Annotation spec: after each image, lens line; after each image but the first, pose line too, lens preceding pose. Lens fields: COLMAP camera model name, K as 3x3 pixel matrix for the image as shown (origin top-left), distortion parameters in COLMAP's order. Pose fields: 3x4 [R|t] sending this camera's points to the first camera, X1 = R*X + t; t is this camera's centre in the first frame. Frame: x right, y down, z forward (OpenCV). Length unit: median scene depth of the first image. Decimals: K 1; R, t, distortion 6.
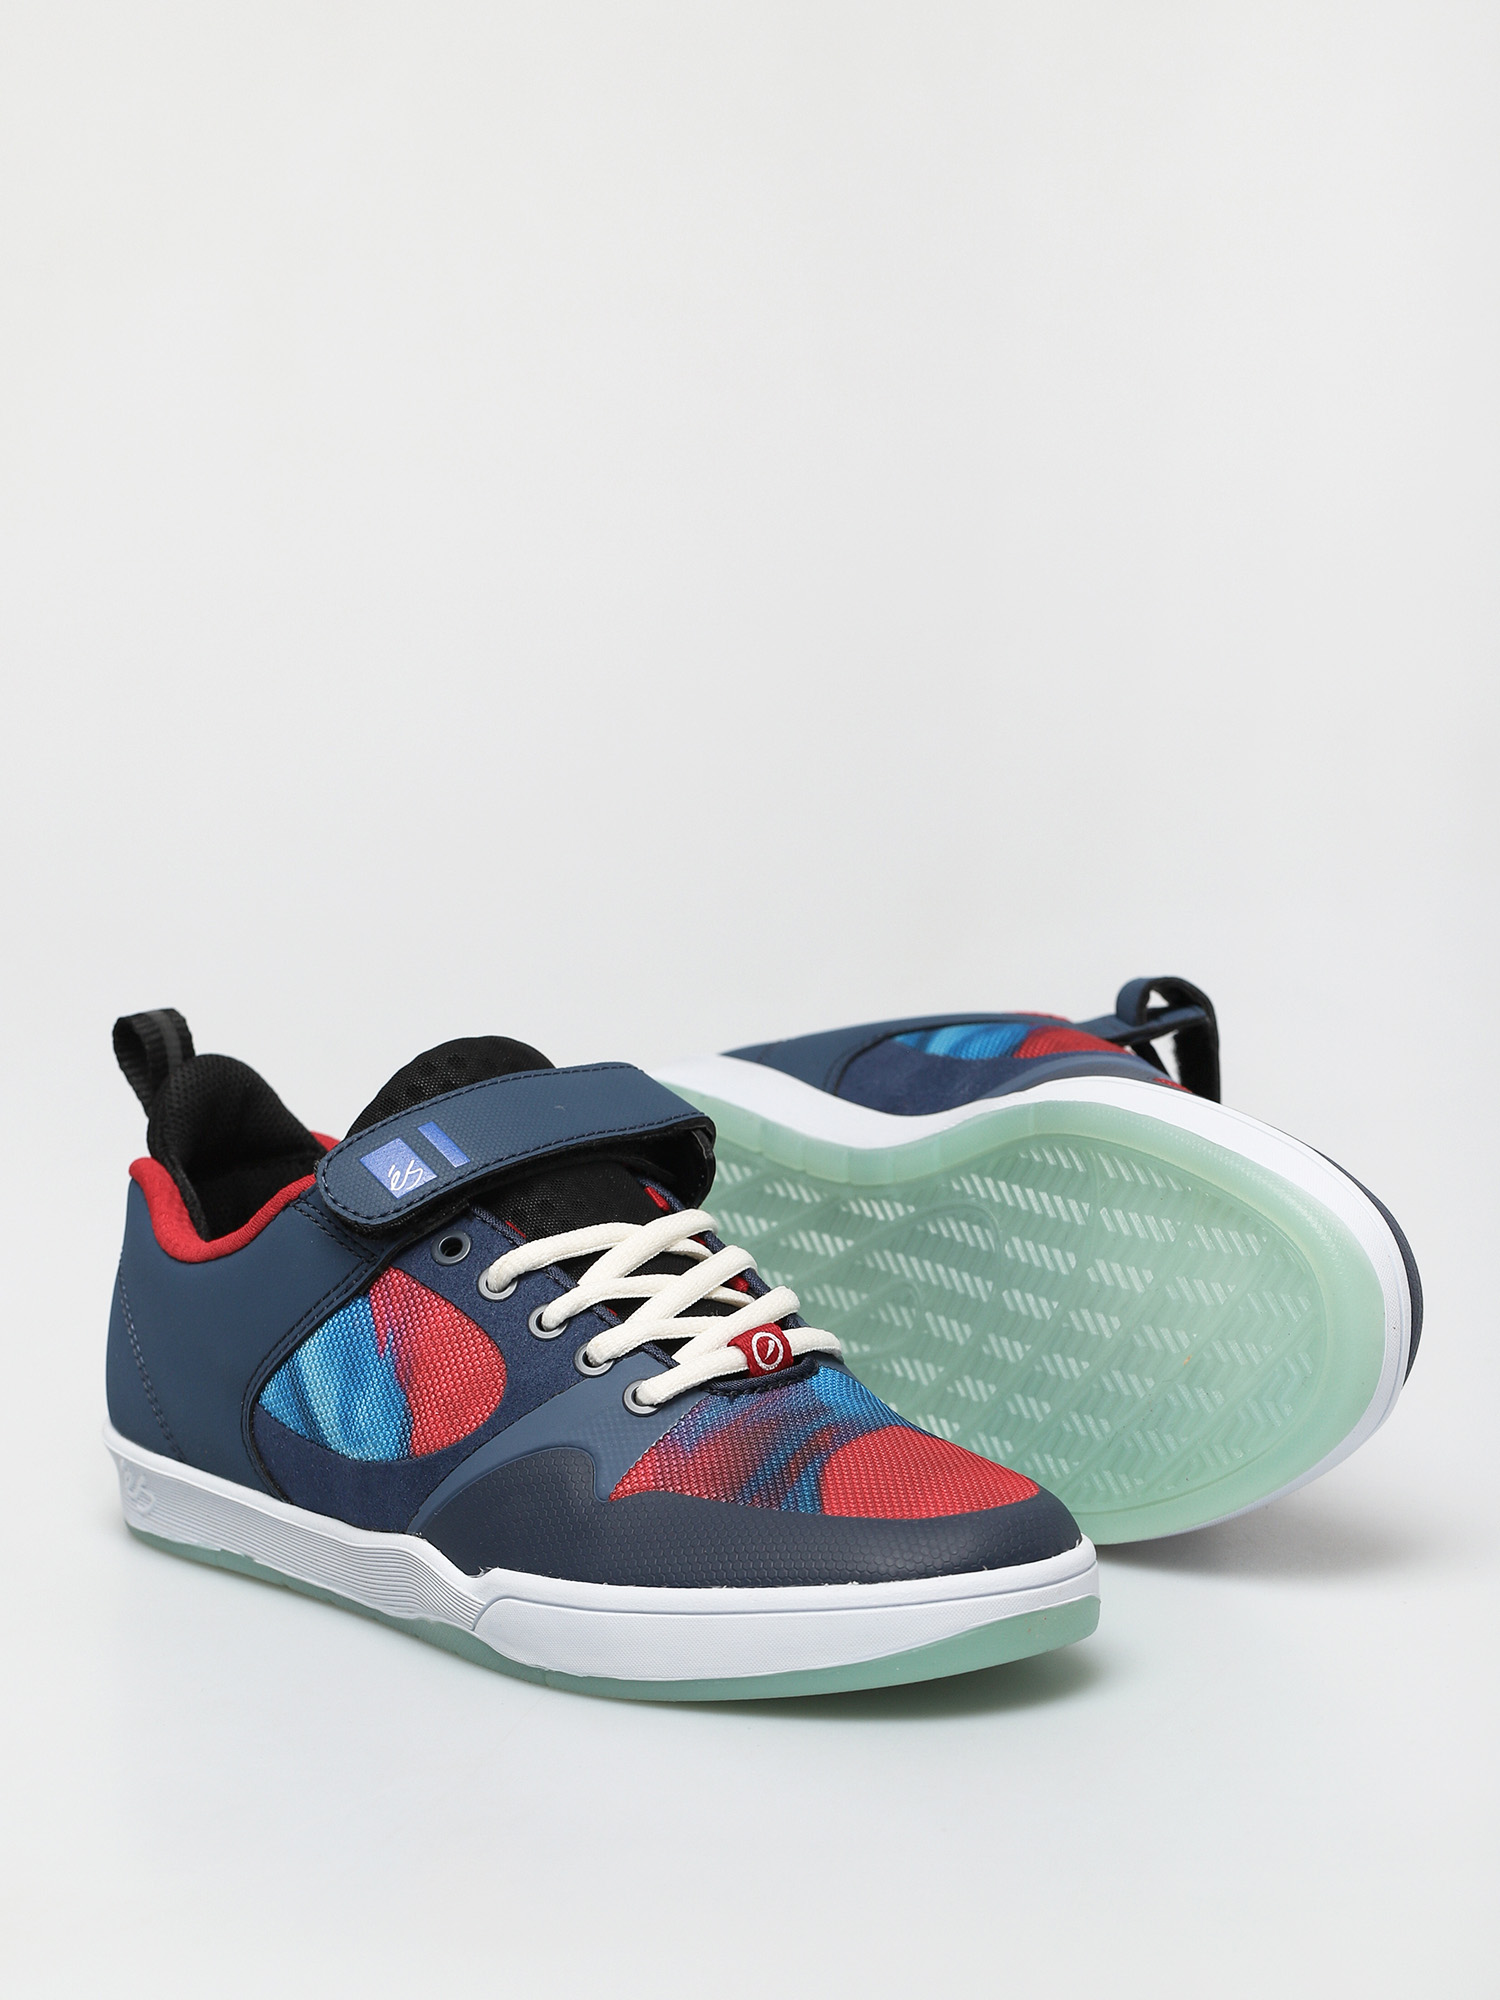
lens RADIAL K [[6688.9, 0, 751.0], [0, 6688.9, 1001.1], [0, 0, 1]] dist [0.036281, 0.000000]
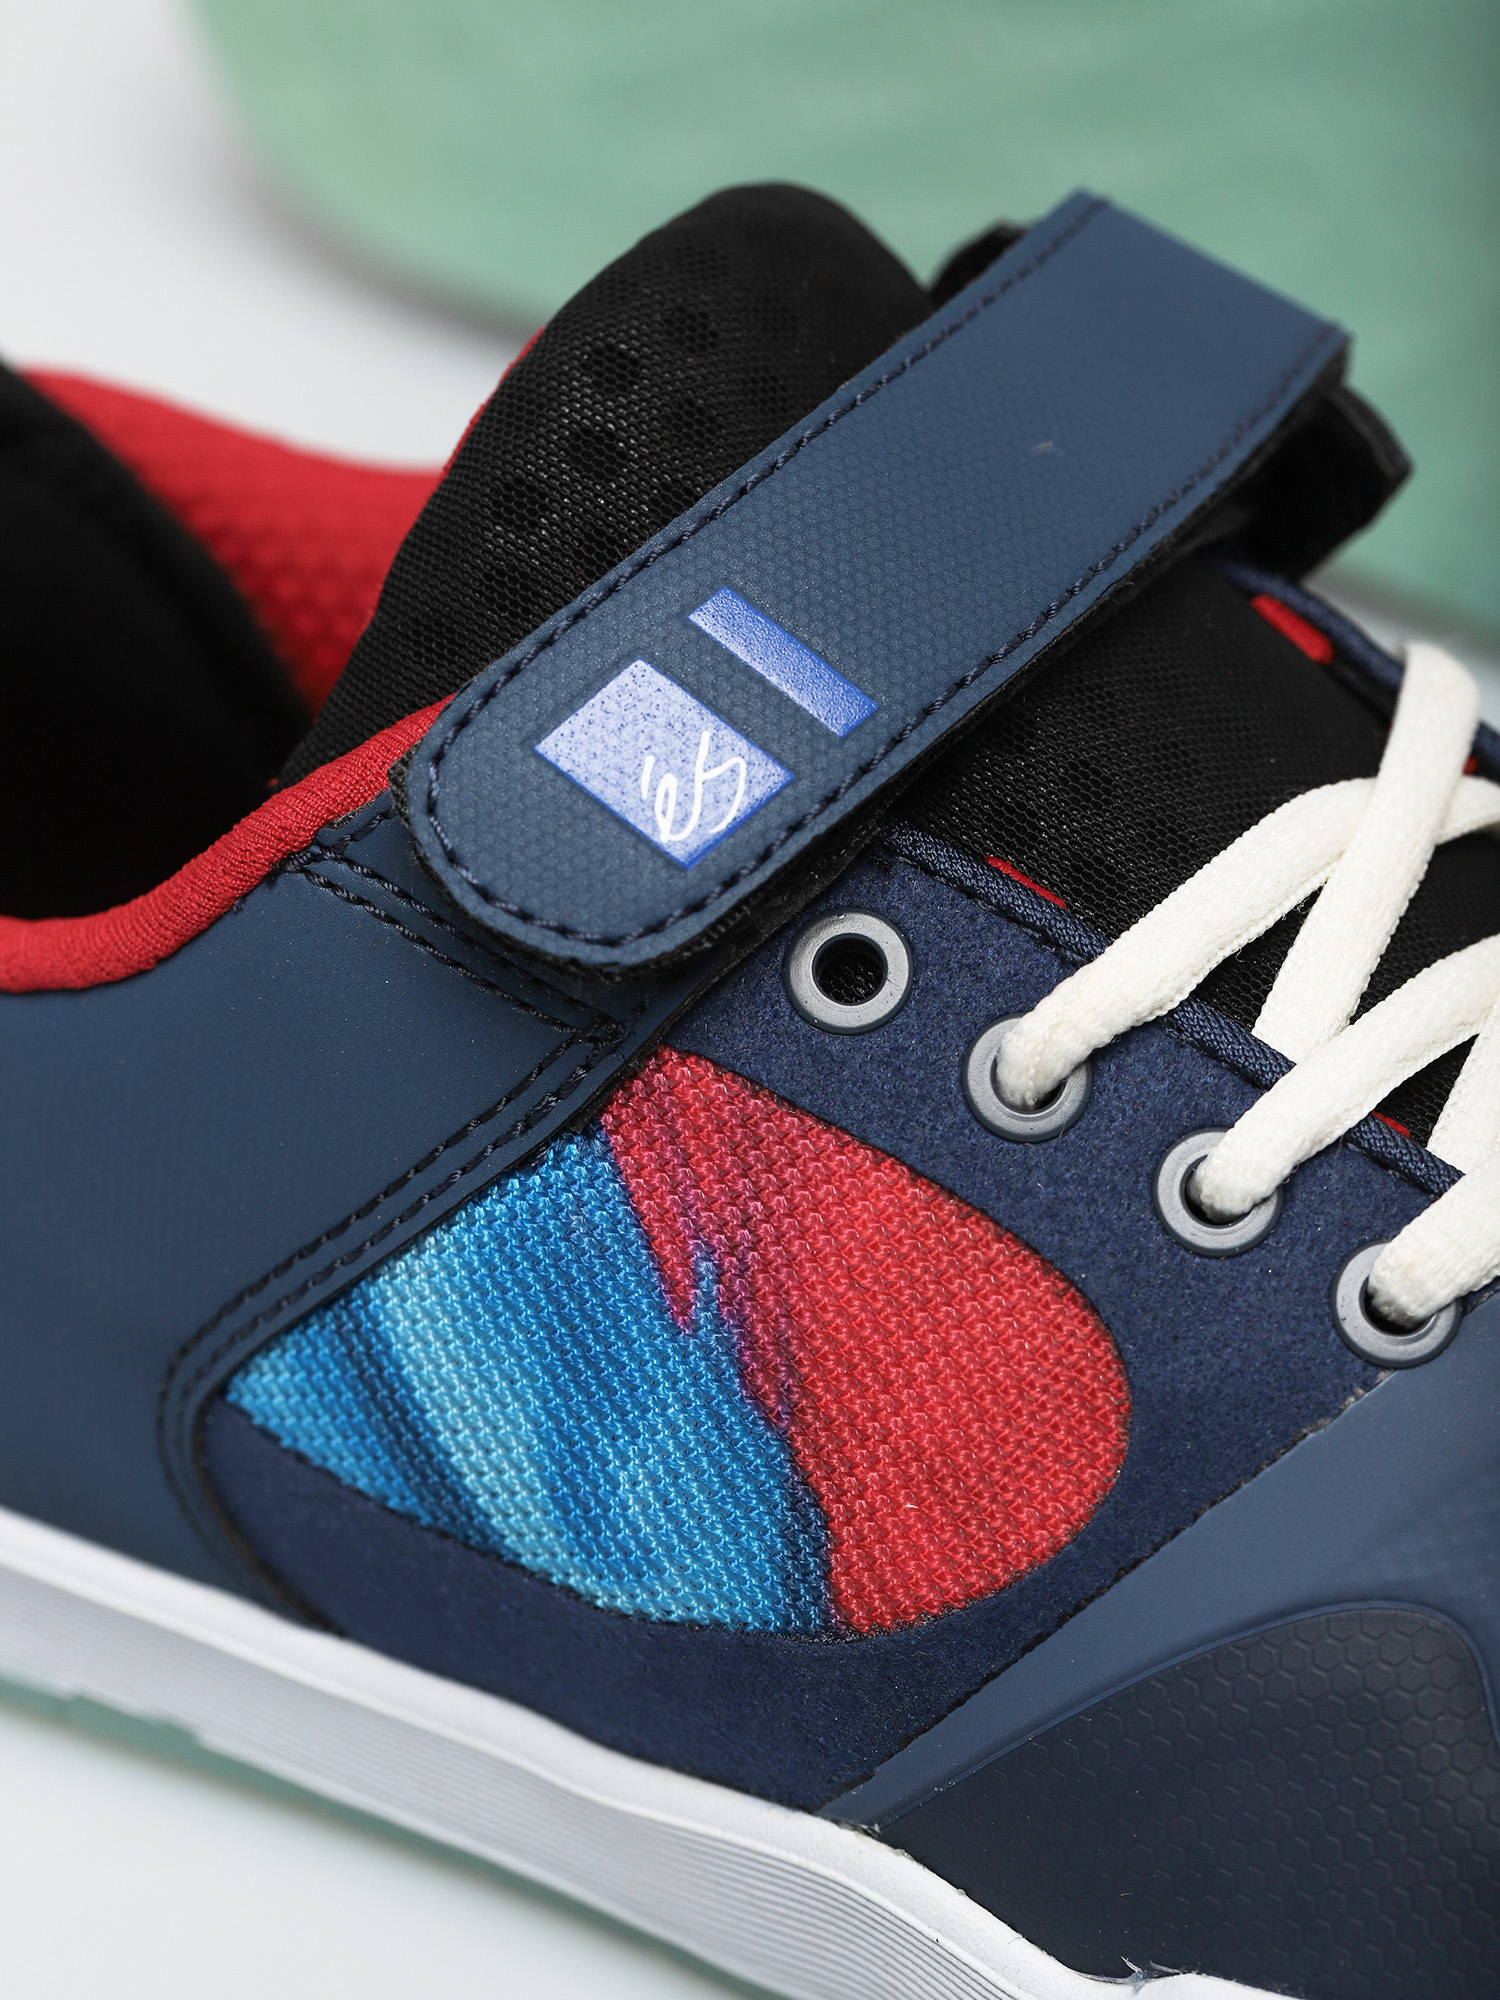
lens RADIAL K [[6688.9, 0, 751.1], [0, 6688.9, 997.7], [0, 0, 1]] dist [0.036281, 0.000000]
pose [[0.960991, -0.169117, 0.218851, -0.121948], [0.084878, 0.933422, 0.348595, -0.076553], [-0.263234, -0.316420, 0.911365, 0.710223]]
